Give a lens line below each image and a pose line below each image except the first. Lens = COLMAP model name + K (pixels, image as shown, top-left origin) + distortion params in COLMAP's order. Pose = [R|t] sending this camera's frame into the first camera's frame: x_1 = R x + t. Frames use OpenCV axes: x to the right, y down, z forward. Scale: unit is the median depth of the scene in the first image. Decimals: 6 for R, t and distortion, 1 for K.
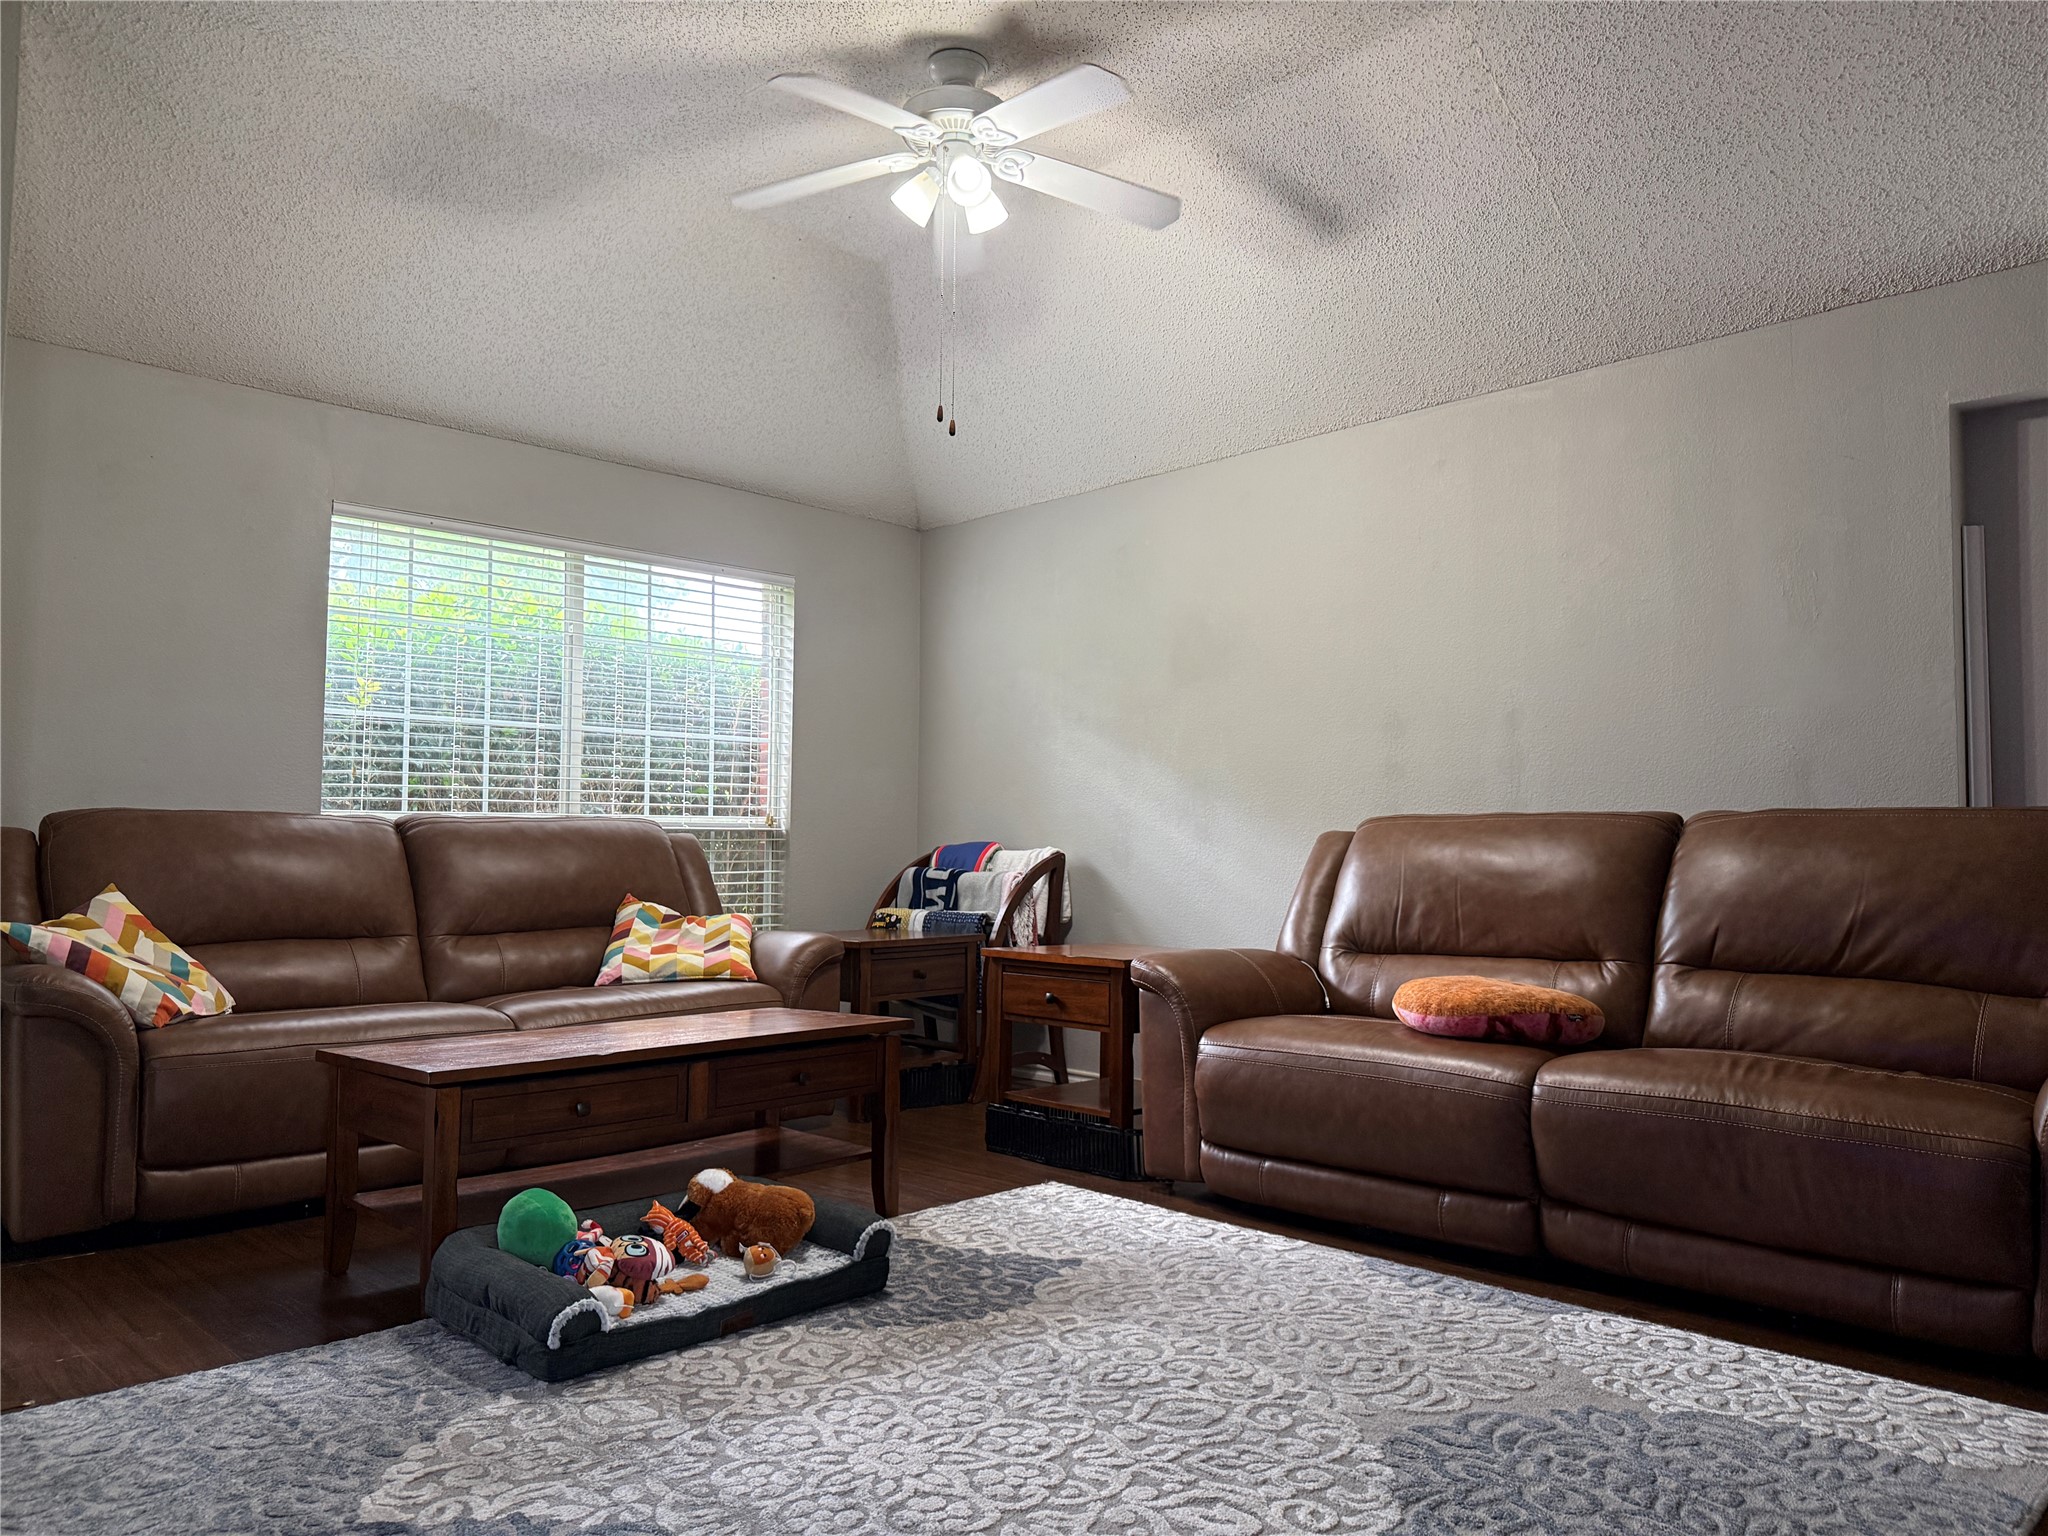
lens RADIAL K [[1434.2, 0, 1024.0], [0, 1434.2, 768.0], [0, 0, 1]] dist [-0.000362, -0.000265]
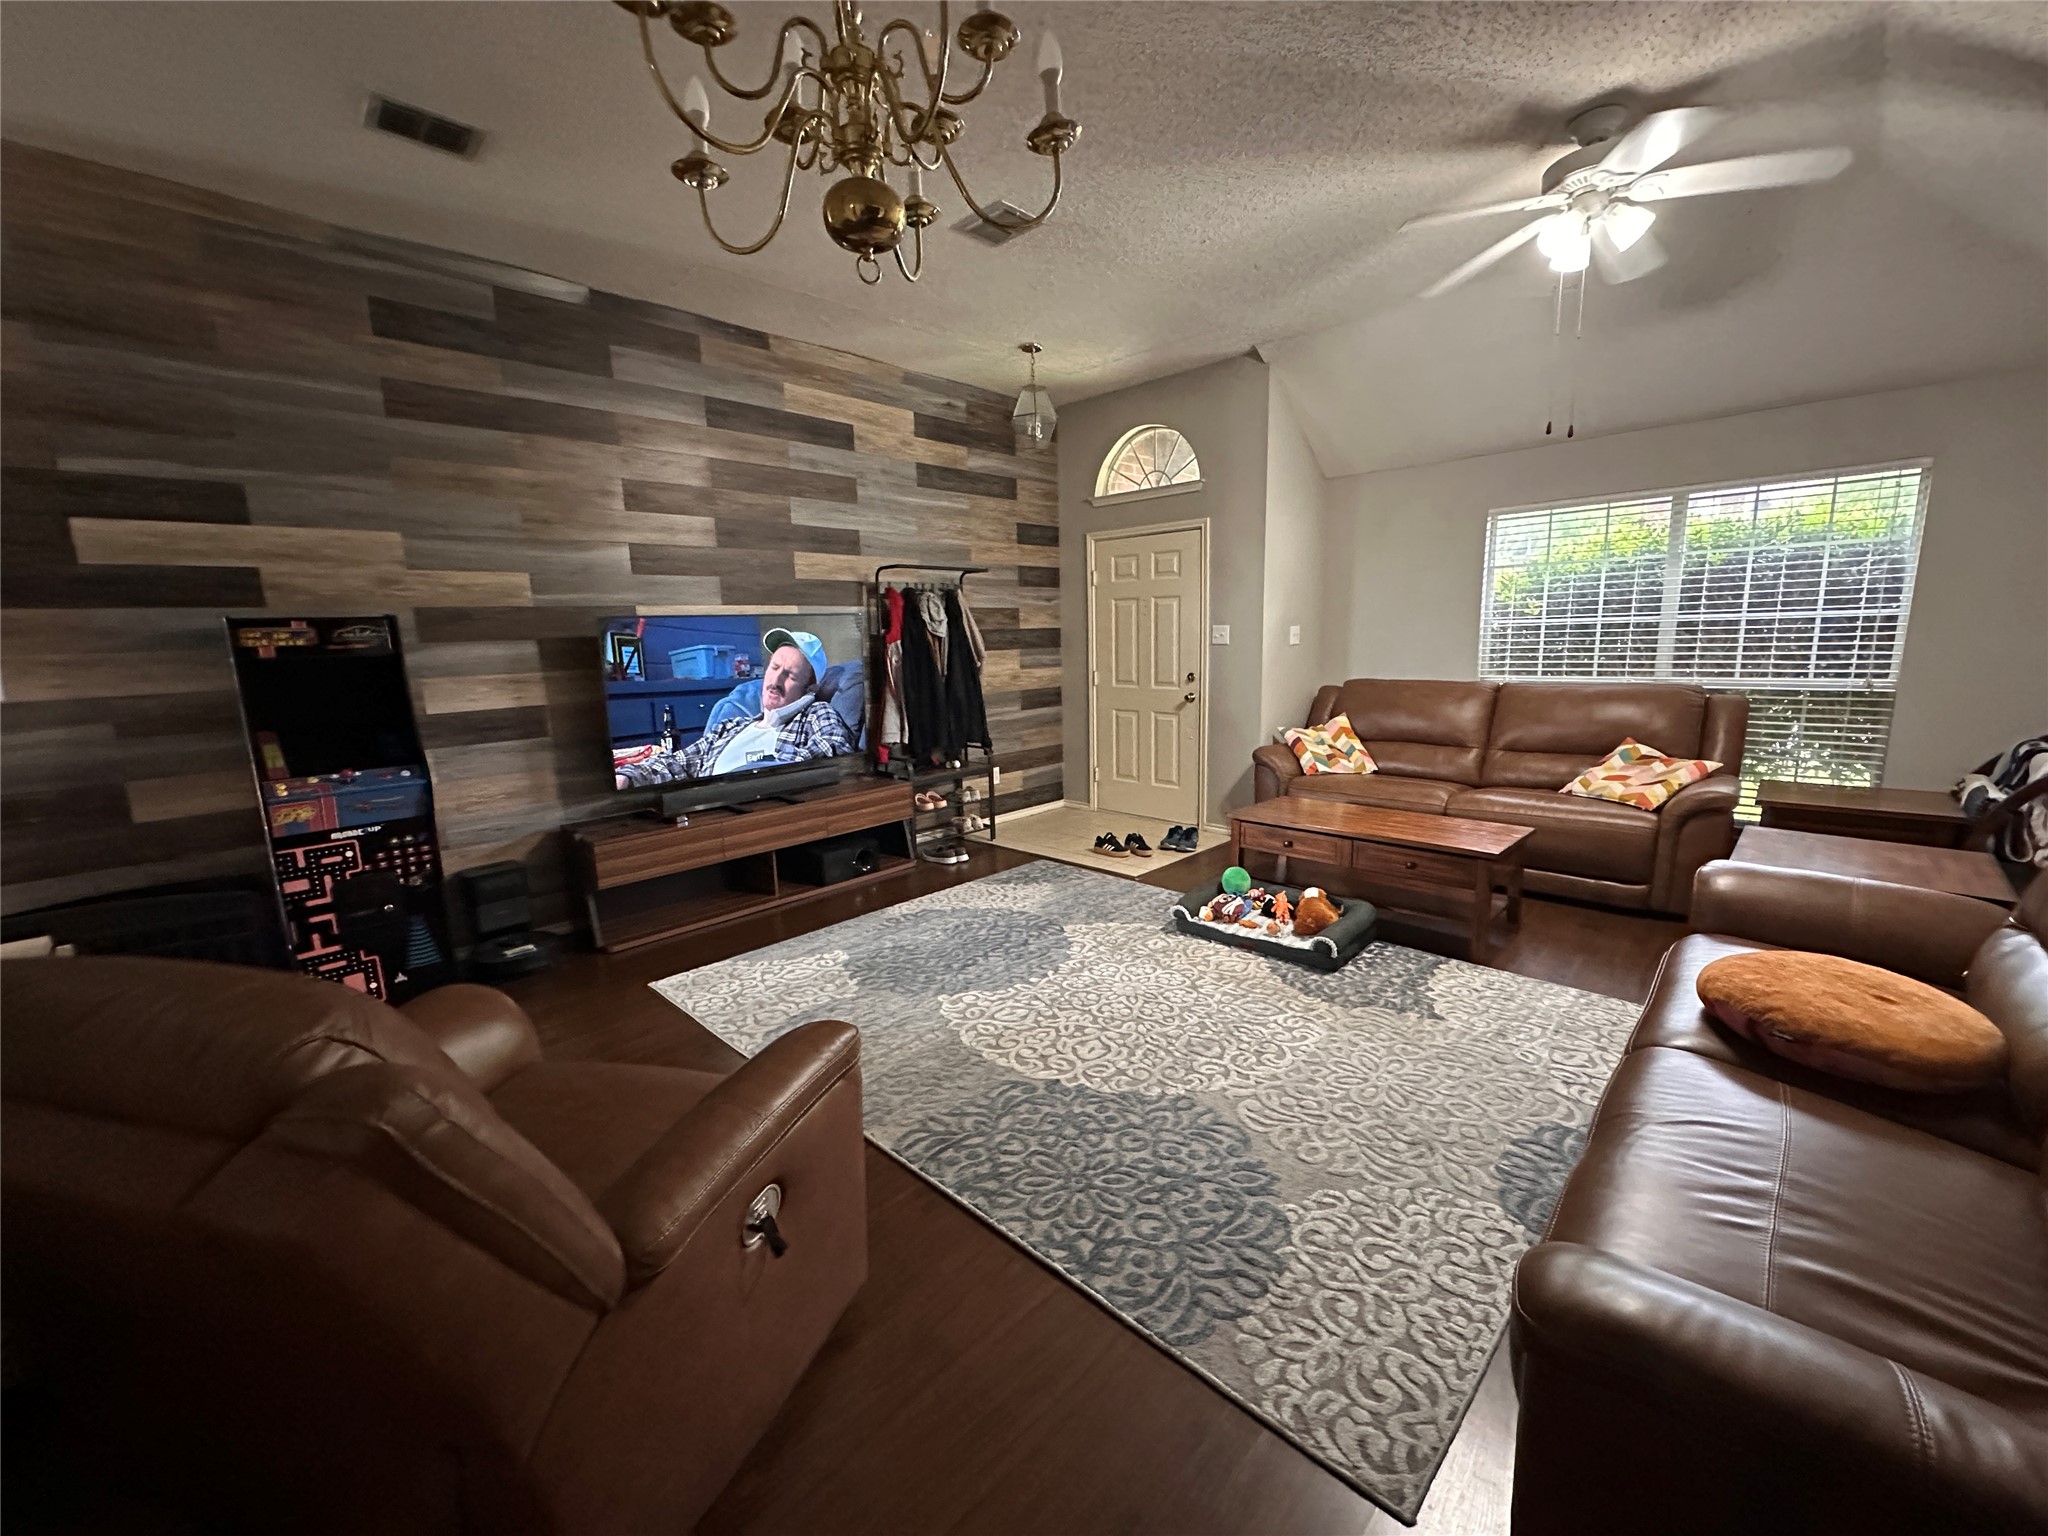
lens RADIAL K [[815.9, 0, 1024.0], [0, 815.9, 768.0], [0, 0, 1]] dist [0.000520, 0.000140]
pose [[0.016948, 0.156864, -0.987475, 1.036258], [0.083340, 0.983958, 0.157736, -0.126084], [0.996377, -0.084970, 0.003603, 0.671856]]
